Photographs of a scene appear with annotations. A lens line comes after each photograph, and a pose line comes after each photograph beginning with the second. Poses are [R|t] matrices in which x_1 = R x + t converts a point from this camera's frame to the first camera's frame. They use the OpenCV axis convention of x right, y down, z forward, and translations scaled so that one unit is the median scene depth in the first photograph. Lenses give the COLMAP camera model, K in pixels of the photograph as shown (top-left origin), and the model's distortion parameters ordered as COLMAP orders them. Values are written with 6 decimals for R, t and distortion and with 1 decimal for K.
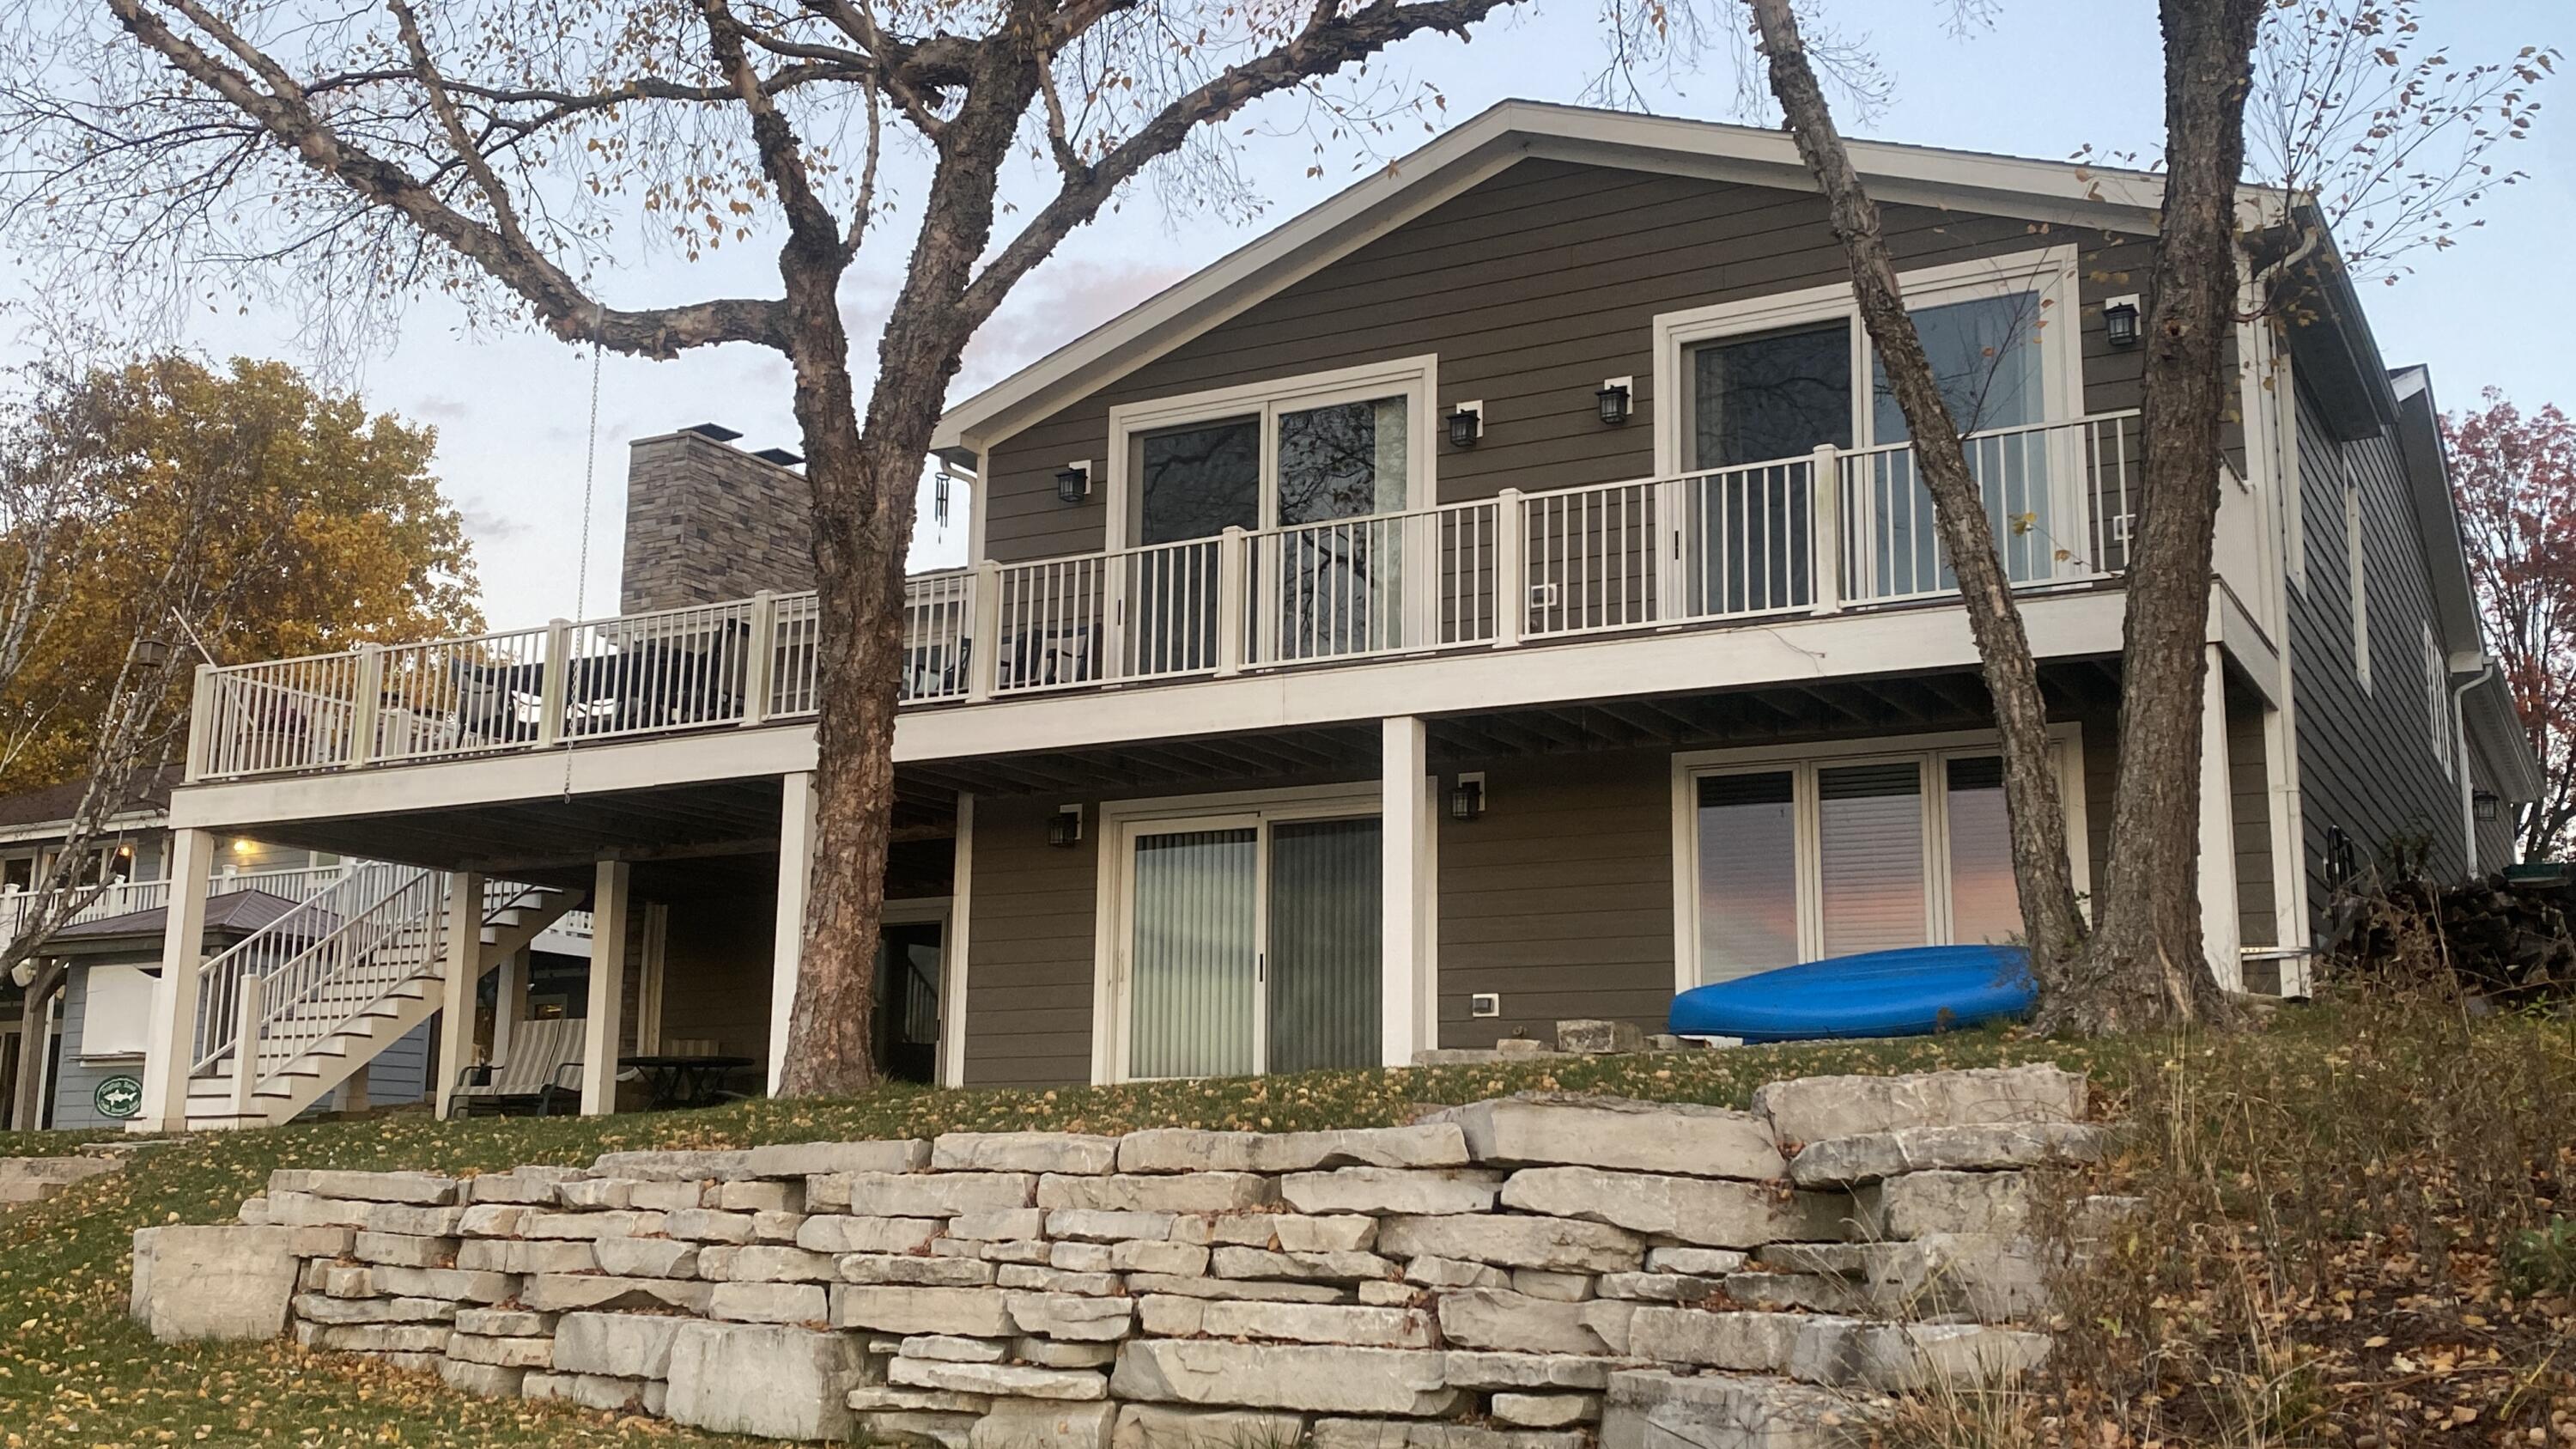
lens RADIAL K [[2515.3, 0, 1292.0], [0, 2515.3, 719.0], [0, 0, 1]] dist [0.161460, -0.485556]
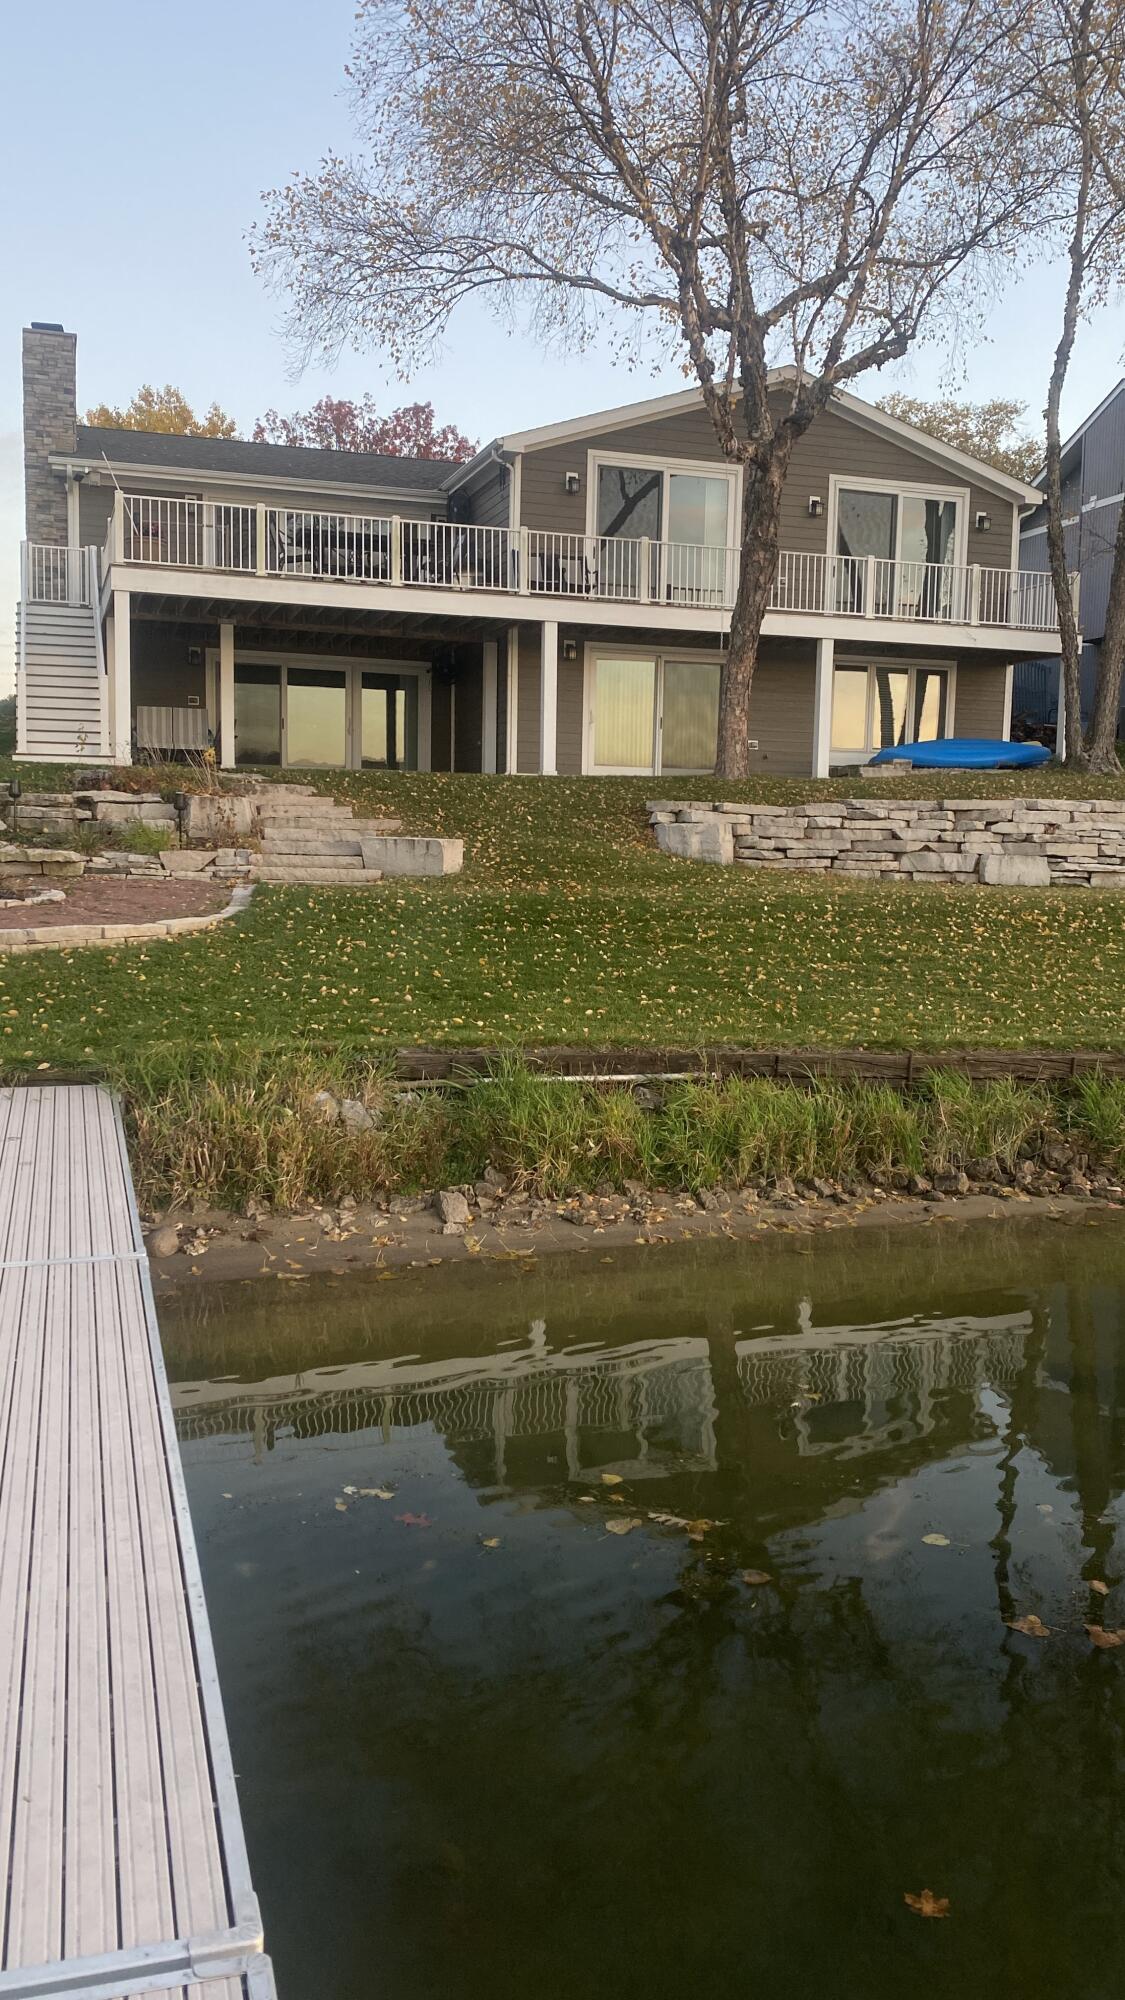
lens RADIAL K [[1566.2, 0, 572.8], [0, 1566.2, 991.7], [0, 0, 1]] dist [0.173725, -0.492707]
pose [[0.683261, -0.065756, 0.727207, -1.217651], [-0.151583, 0.961466, 0.229361, 0.013352], [-0.714267, -0.266946, 0.646965, 0.015179]]
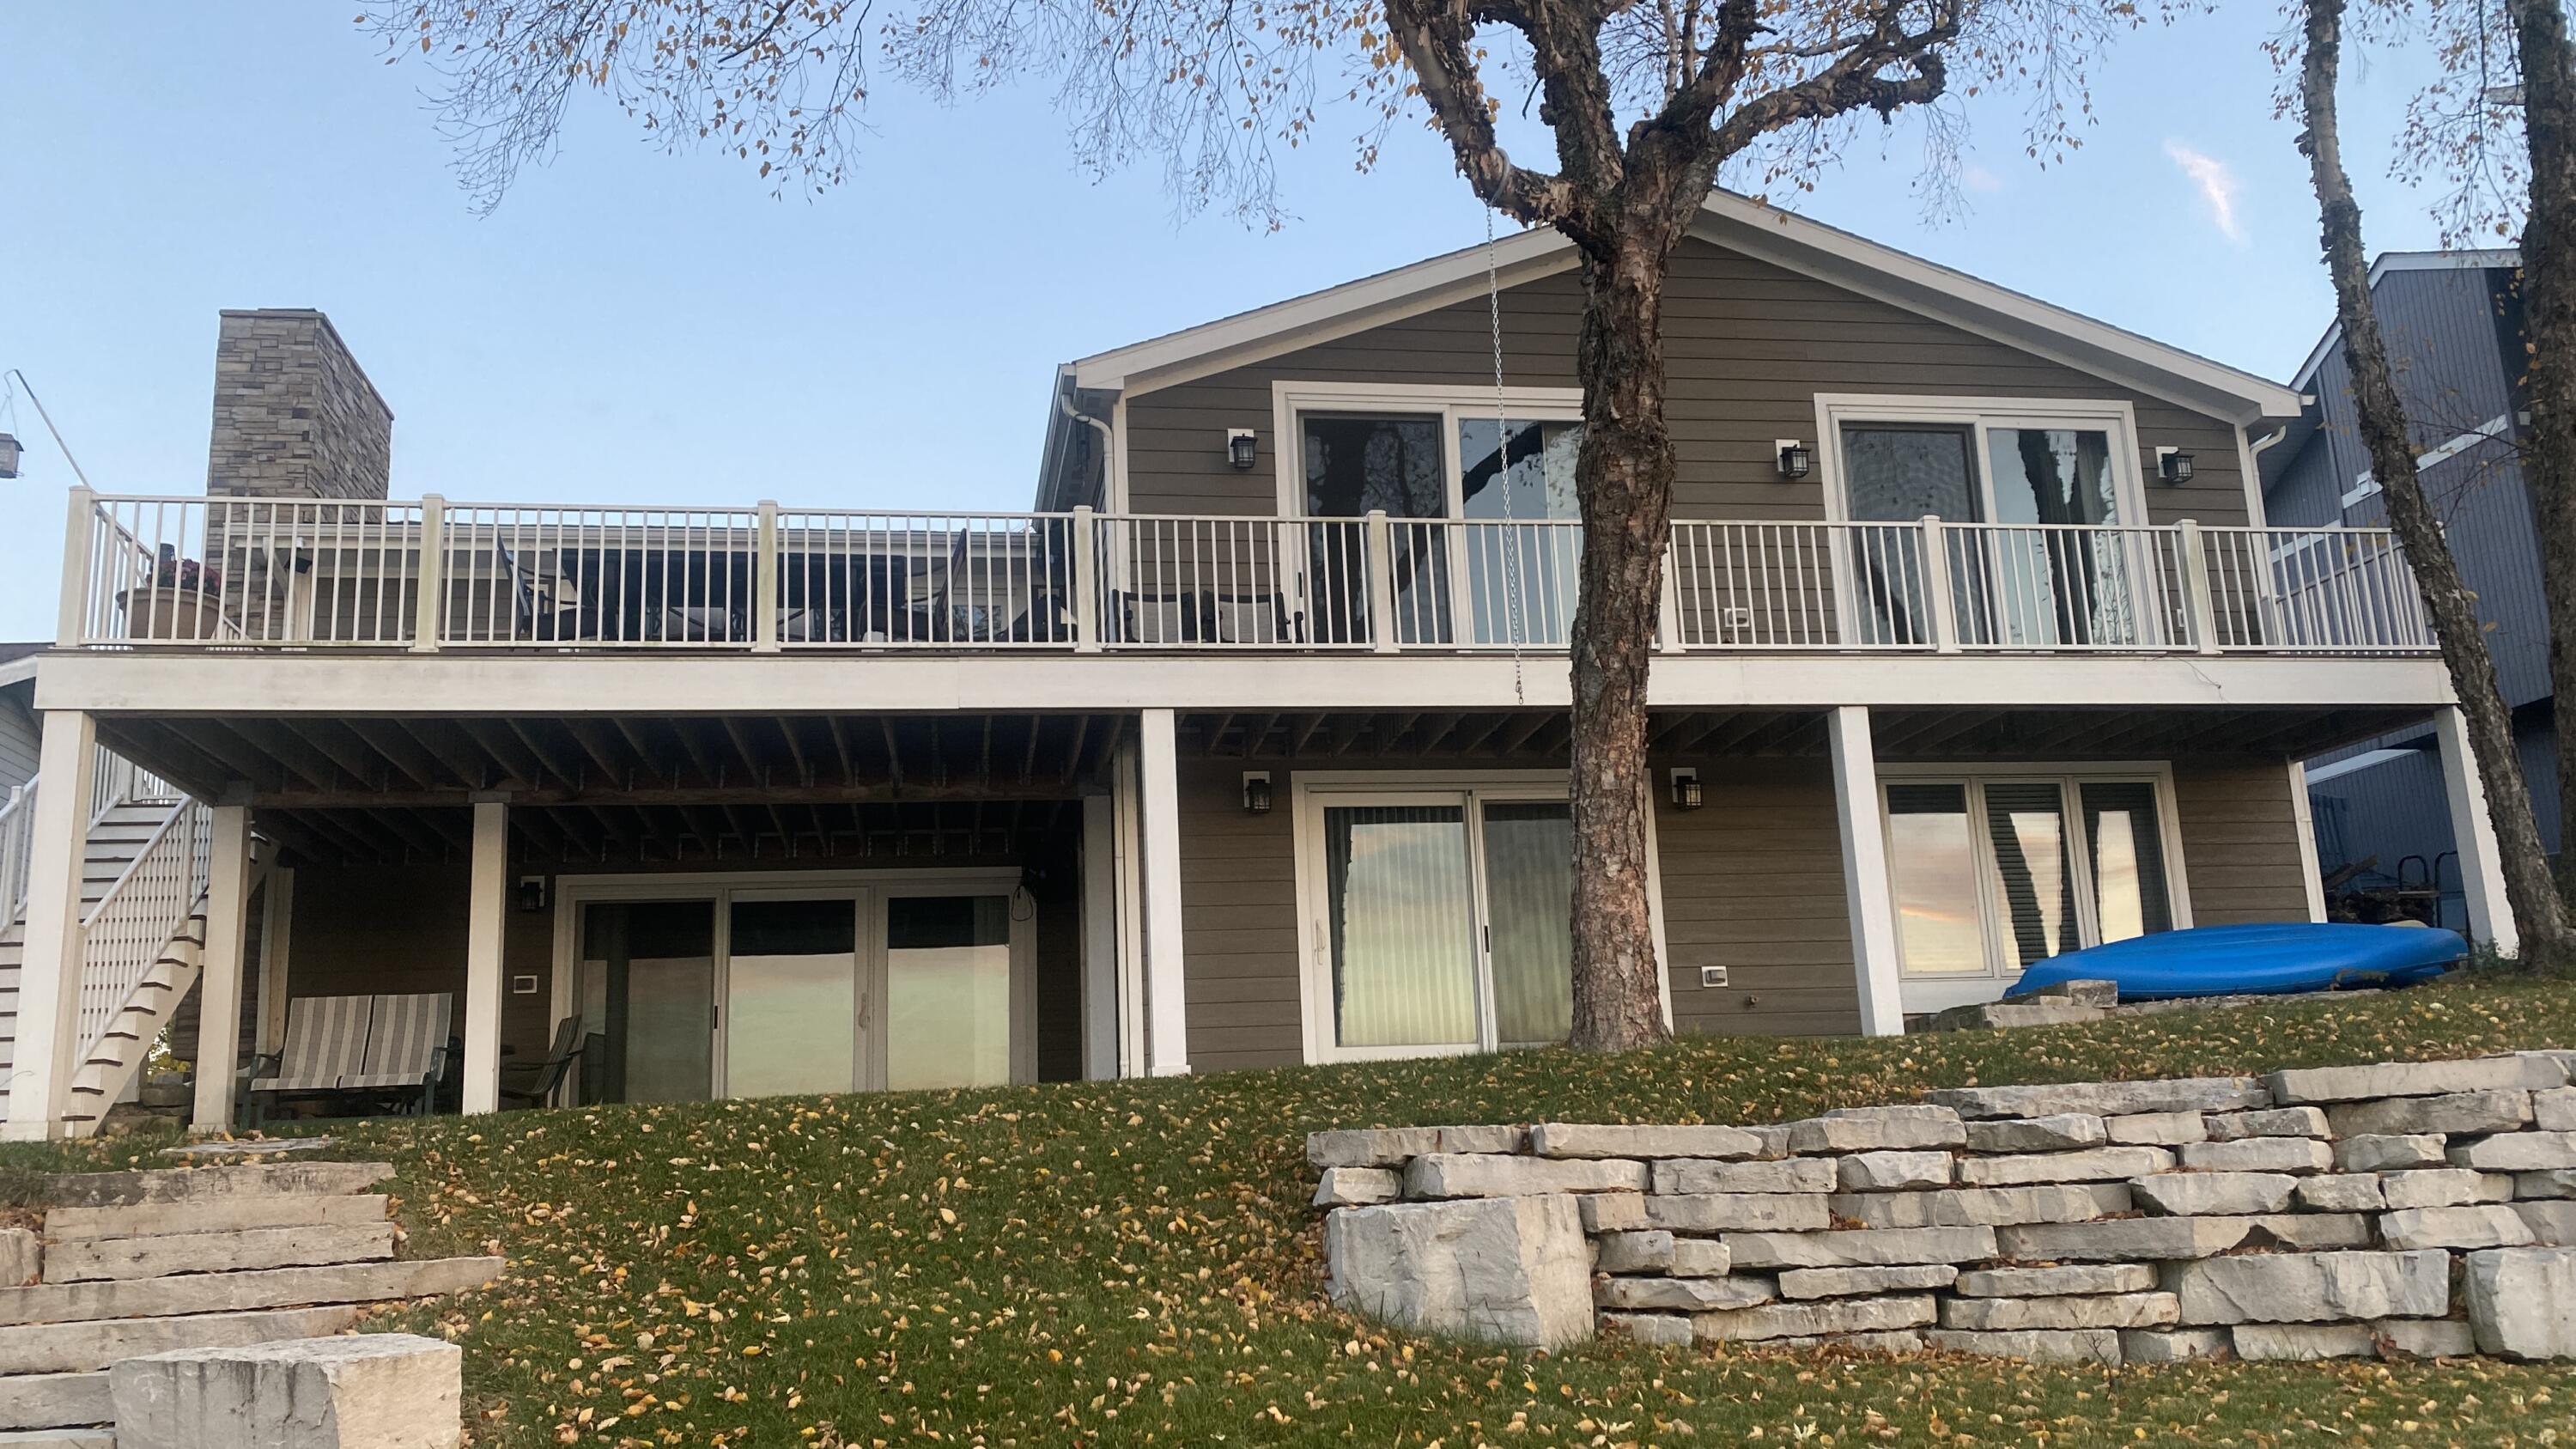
lens RADIAL K [[2061.4, 0, 1294.4], [0, 2061.4, 728.7], [0, 0, 1]] dist [0.040404, -0.056862]
pose [[0.778430, 0.092174, 0.620927, -0.625135], [-0.067207, 0.995713, -0.063556, 0.073294], [-0.624123, 0.007744, 0.781288, 0.397598]]
